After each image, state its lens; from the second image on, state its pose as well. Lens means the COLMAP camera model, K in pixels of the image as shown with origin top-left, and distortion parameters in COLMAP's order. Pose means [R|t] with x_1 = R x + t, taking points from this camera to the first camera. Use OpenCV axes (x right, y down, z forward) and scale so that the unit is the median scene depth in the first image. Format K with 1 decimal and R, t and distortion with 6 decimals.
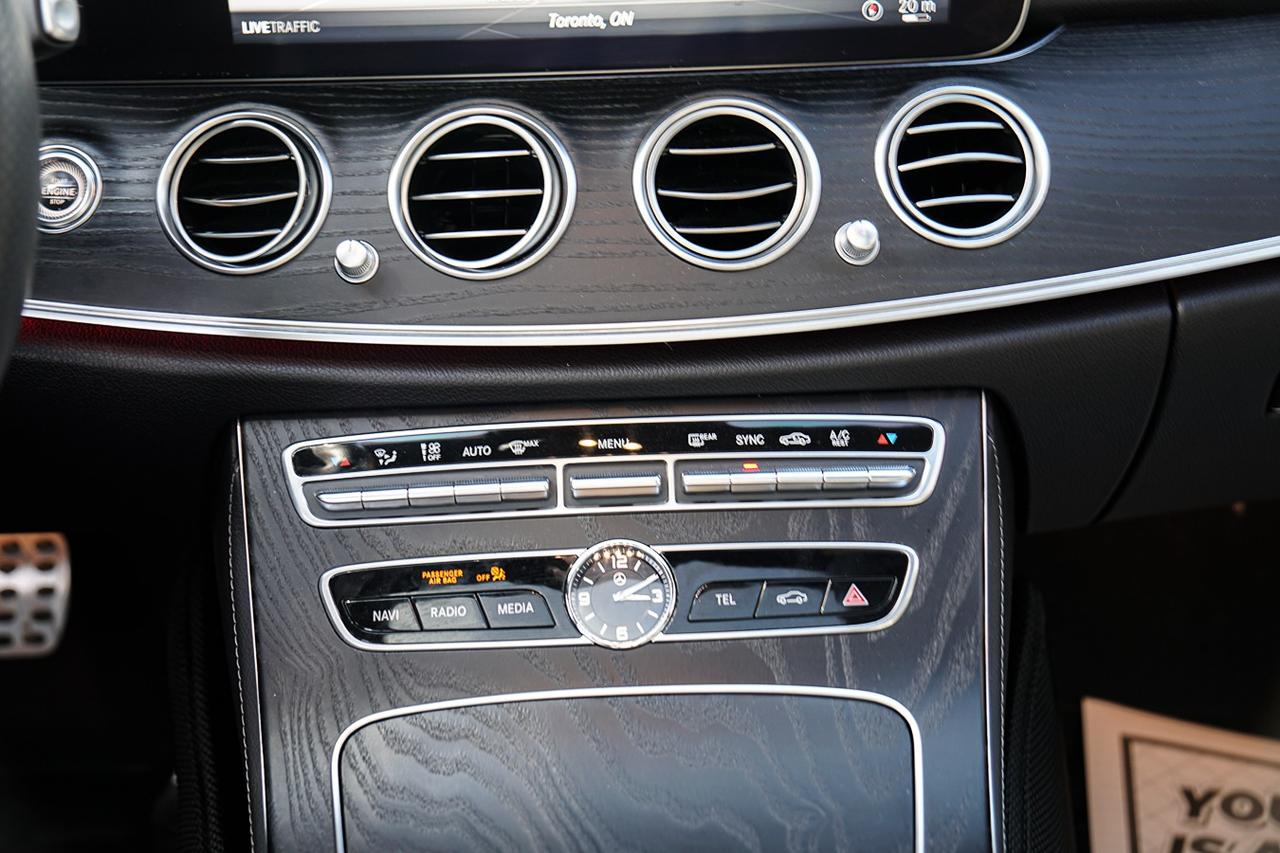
lens RADIAL K [[1958.6, 0, 640.0], [0, 1958.6, 426.5], [0, 0, 1]] dist [0.186337, 0.079173]
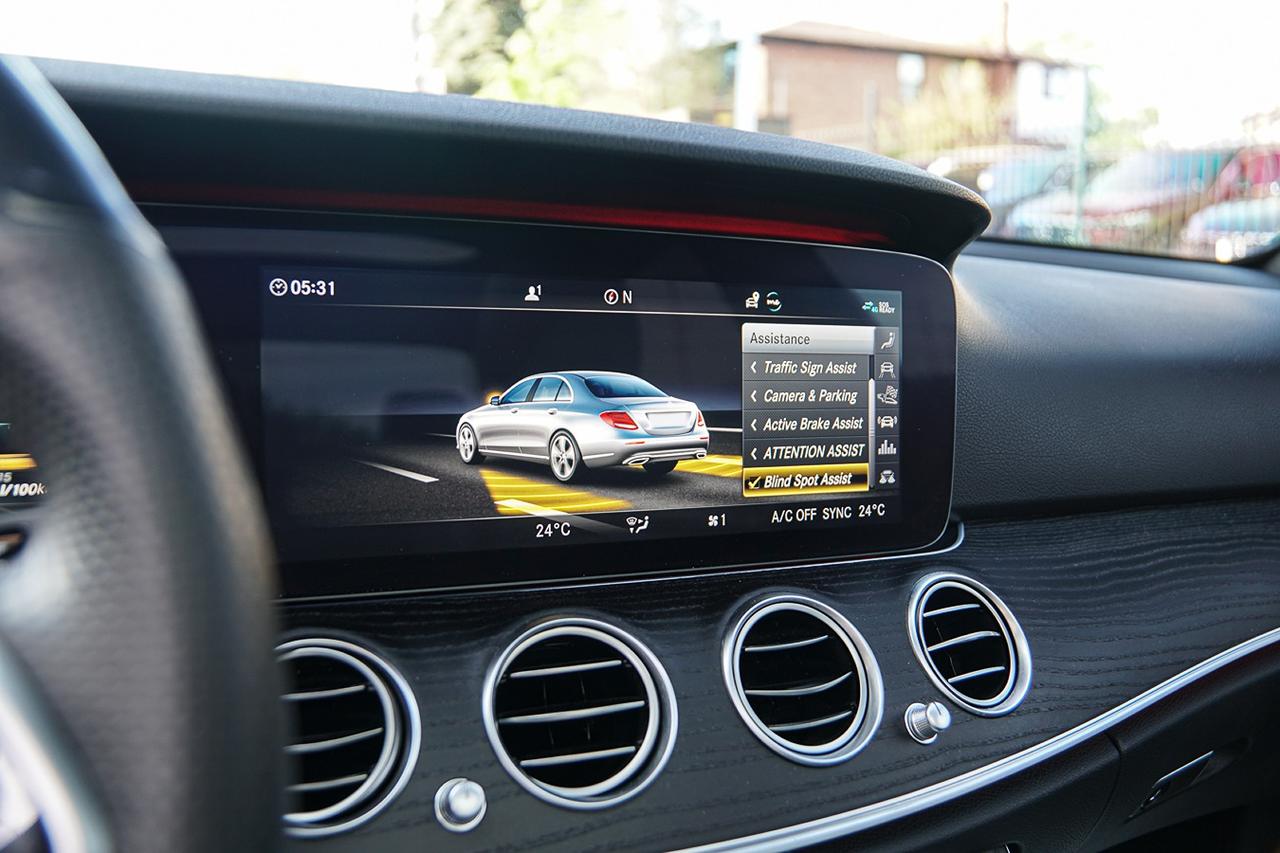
lens RADIAL K [[1091.1, 0, 636.5], [0, 1091.1, 426.7], [0, 0, 1]] dist [-0.137132, 0.097755]
pose [[0.917252, 0.011444, 0.398143, -0.257596], [0.105673, 0.956774, -0.270954, -0.105058], [-0.384033, 0.290606, 0.876394, 0.504473]]
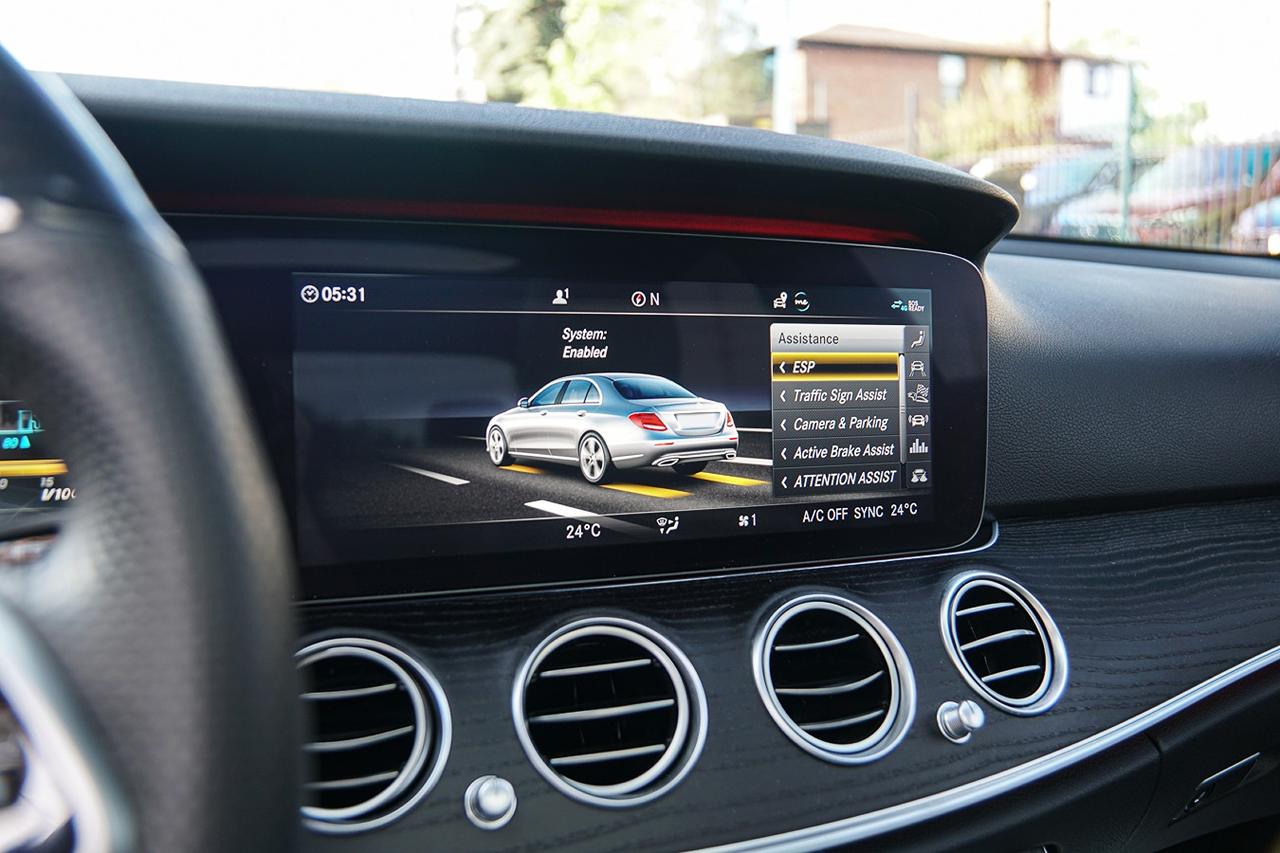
lens RADIAL K [[1091.9, 0, 632.9], [0, 1091.9, 421.9], [0, 0, 1]] dist [-0.139204, 0.103467]
pose [[0.933966, 0.004602, 0.357332, -0.251291], [0.104916, 0.952322, -0.286486, -0.099615], [-0.341614, 0.305059, 0.888954, 0.498840]]
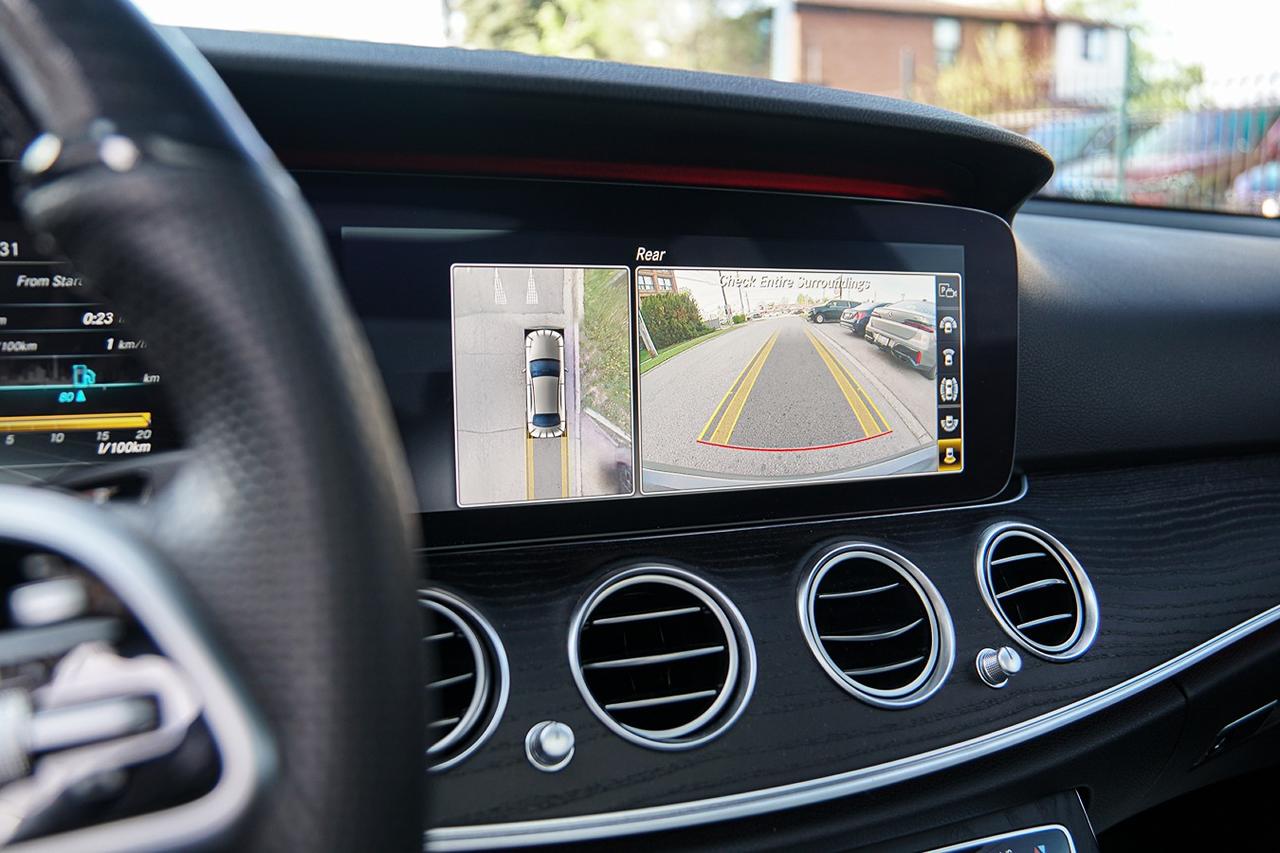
lens RADIAL K [[1091.1, 0, 636.5], [0, 1091.1, 426.7], [0, 0, 1]] dist [-0.137132, 0.097755]
pose [[0.930453, -0.011624, 0.366227, -0.279316], [0.111068, 0.961419, -0.251669, -0.093876], [-0.349172, 0.274842, 0.895846, 0.504369]]
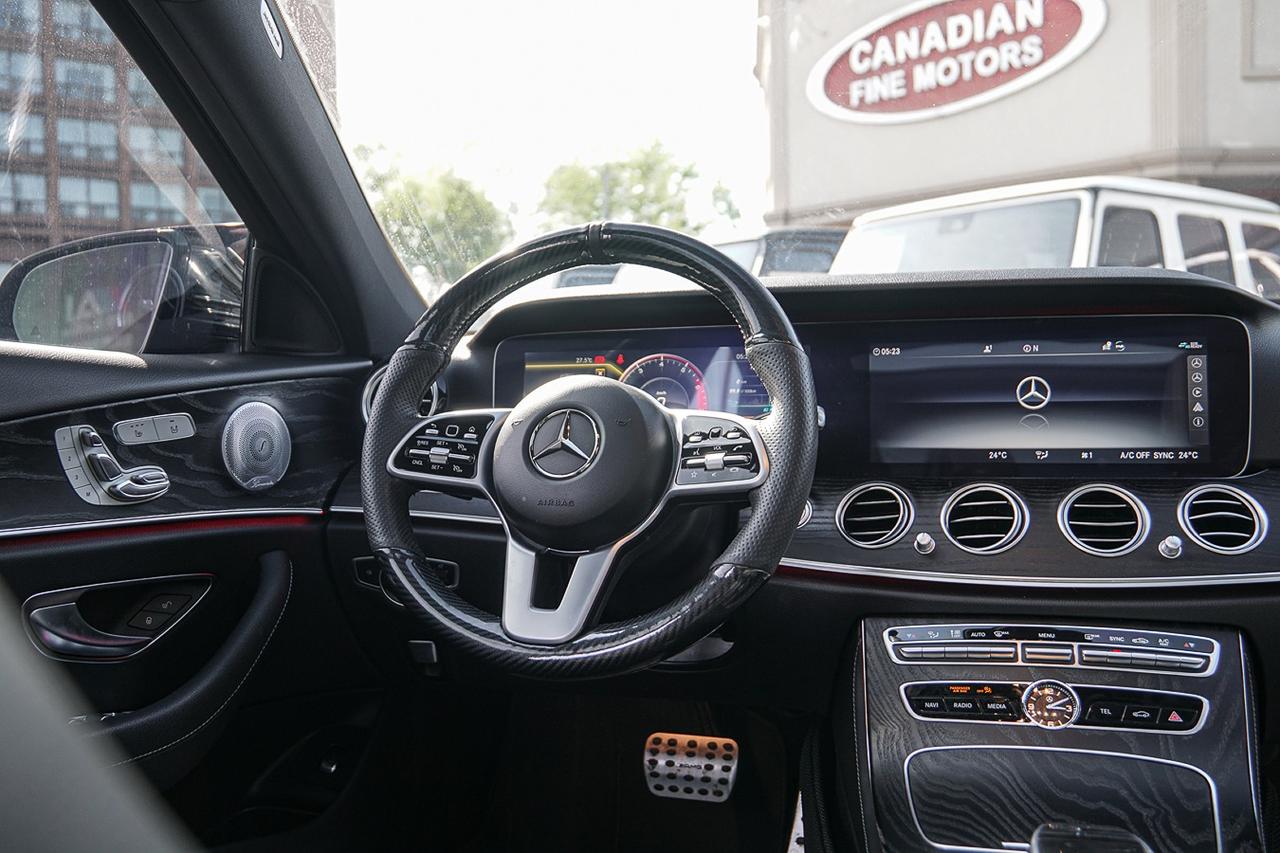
lens RADIAL K [[1064.0, 0, 635.4], [0, 1064.0, 427.5], [0, 0, 1]] dist [-0.140442, 0.107652]
pose [[0.944978, 0.020294, -0.326503, -0.068291], [-0.146389, 0.918799, -0.366576, 0.264926], [0.292551, 0.394203, 0.871216, -0.152893]]
